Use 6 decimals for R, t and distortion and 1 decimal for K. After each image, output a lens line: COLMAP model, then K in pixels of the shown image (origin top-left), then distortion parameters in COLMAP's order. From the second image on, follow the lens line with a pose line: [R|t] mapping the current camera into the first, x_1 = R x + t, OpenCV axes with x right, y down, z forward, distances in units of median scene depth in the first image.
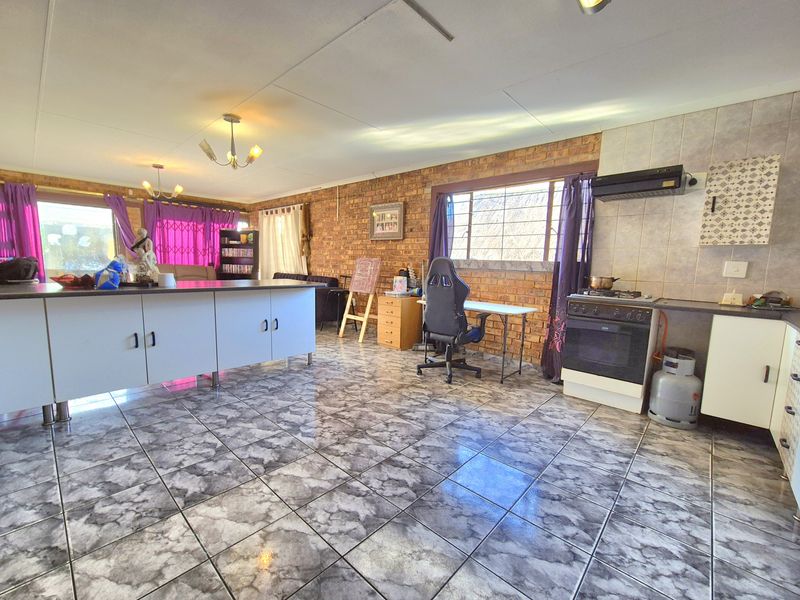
lens RADIAL K [[339.0, 0, 396.6], [0, 339.0, 301.4], [0, 0, 1]] dist [-0.000872, 0.002434]
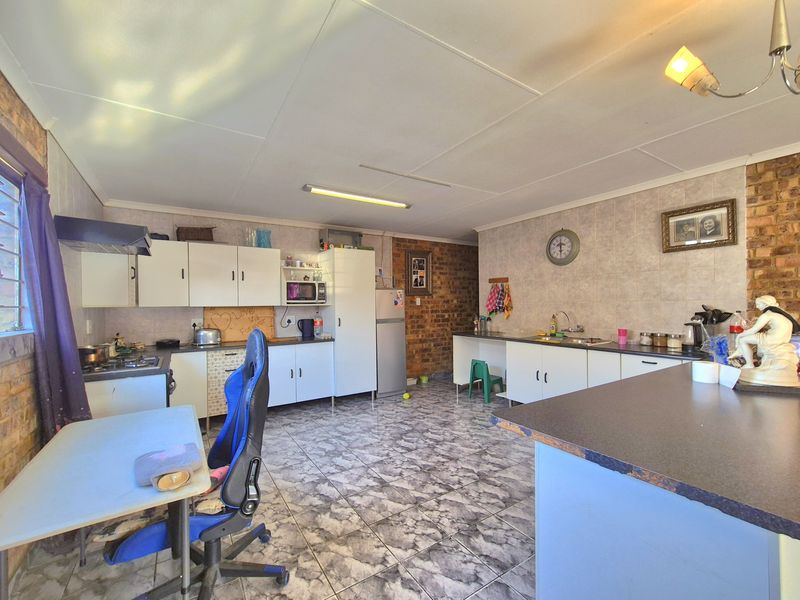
lens RADIAL K [[339.0, 0, 384.6], [0, 339.0, 305.2], [0, 0, 1]] dist [-0.000872, 0.002434]
pose [[-0.957958, -0.018073, 0.286340, -0.269139], [0.016480, 0.992901, 0.117800, -0.299509], [-0.286436, 0.117567, -0.950859, 1.885382]]
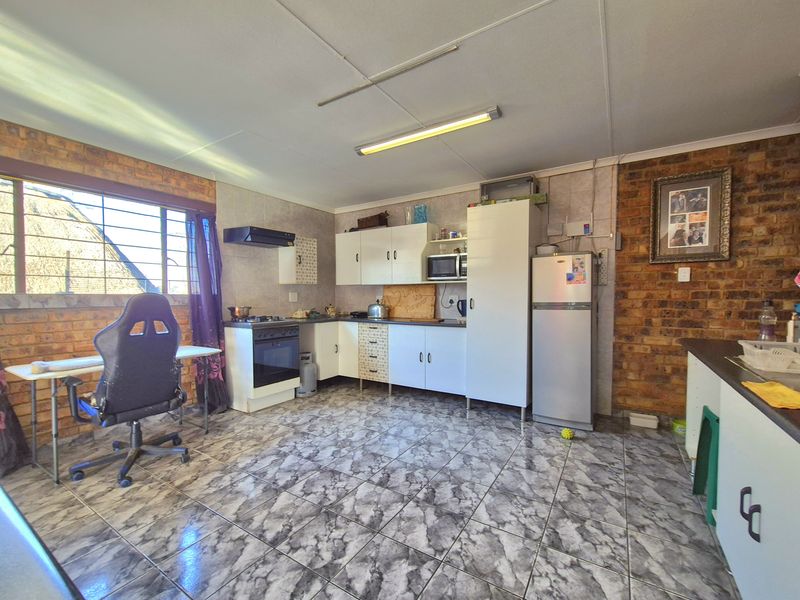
lens RADIAL K [[339.0, 0, 399.3], [0, 339.0, 302.9], [0, 0, 1]] dist [-0.000872, 0.002434]
pose [[-0.168857, -0.053675, 0.984178, -0.828725], [0.105336, 0.991815, 0.072164, -0.141649], [-0.979996, 0.115854, -0.161821, 0.806358]]
